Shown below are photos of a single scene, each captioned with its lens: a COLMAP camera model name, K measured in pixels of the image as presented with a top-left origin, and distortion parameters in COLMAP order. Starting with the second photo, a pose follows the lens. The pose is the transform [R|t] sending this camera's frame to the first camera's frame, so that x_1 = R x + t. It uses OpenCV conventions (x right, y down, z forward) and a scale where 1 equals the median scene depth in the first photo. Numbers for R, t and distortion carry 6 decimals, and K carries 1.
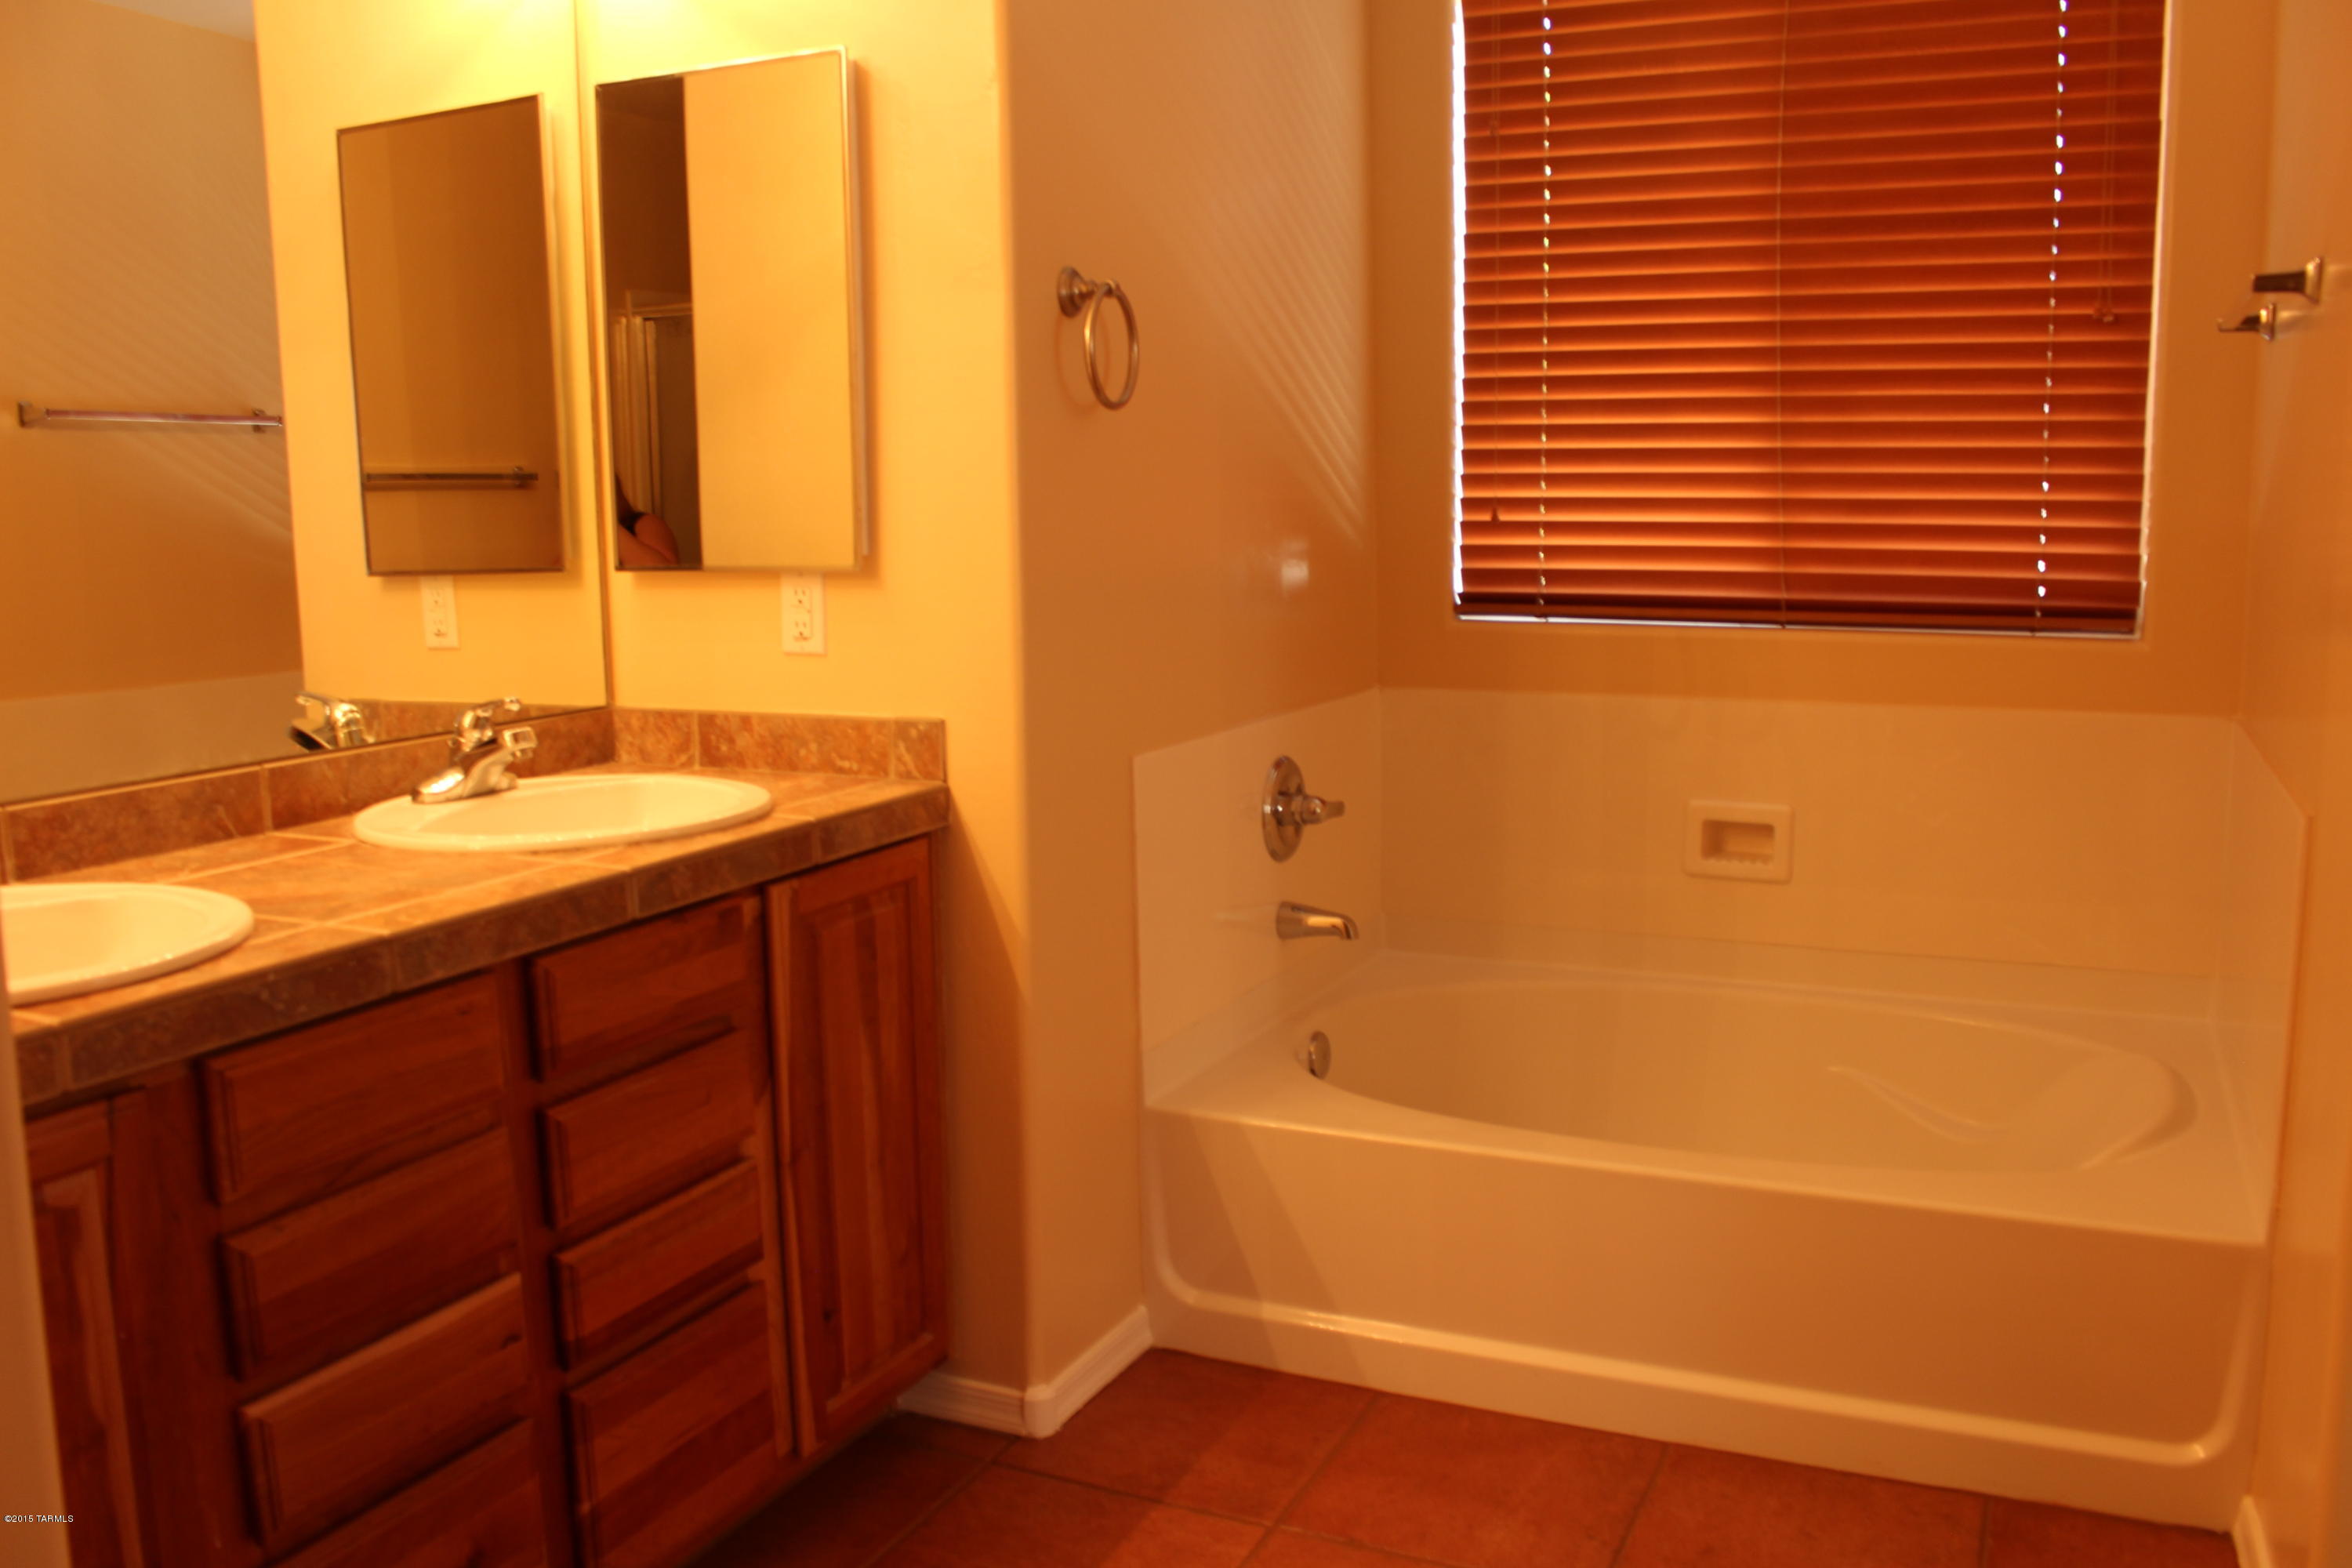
lens RADIAL K [[1972.4, 0, 1178.5], [0, 1972.4, 783.5], [0, 0, 1]] dist [-0.147730, 0.121985]
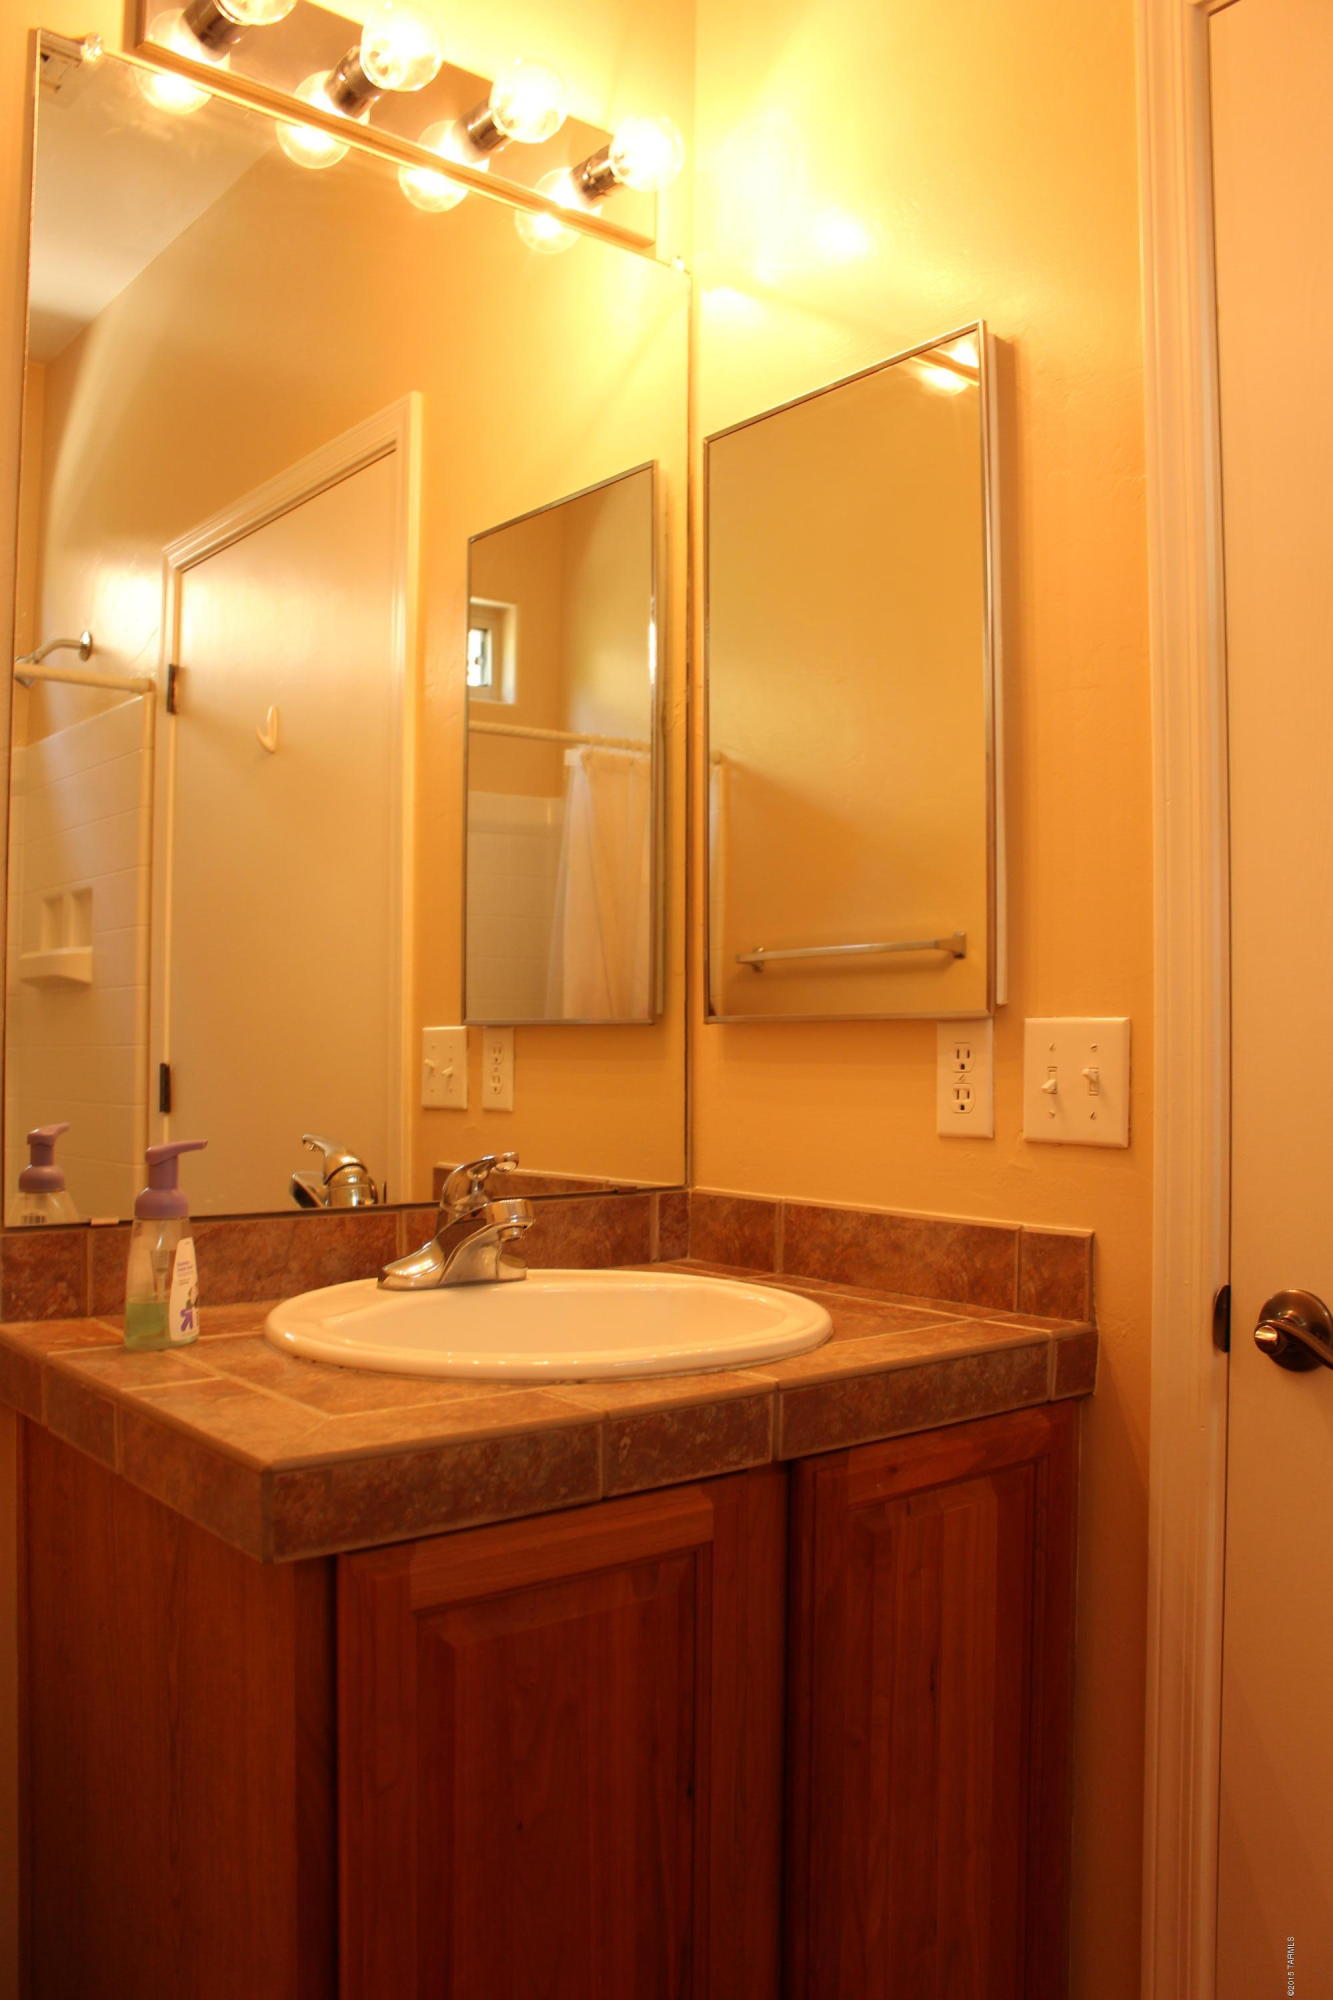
lens RADIAL K [[1677.2, 0, 668.5], [0, 1677.2, 1009.1], [0, 0, 1]] dist [-0.147730, 0.121985]
pose [[0.906251, 0.020629, -0.422236, -0.012121], [-0.091385, 0.984752, -0.148028, -0.010815], [0.412744, 0.172737, 0.894318, 0.419466]]
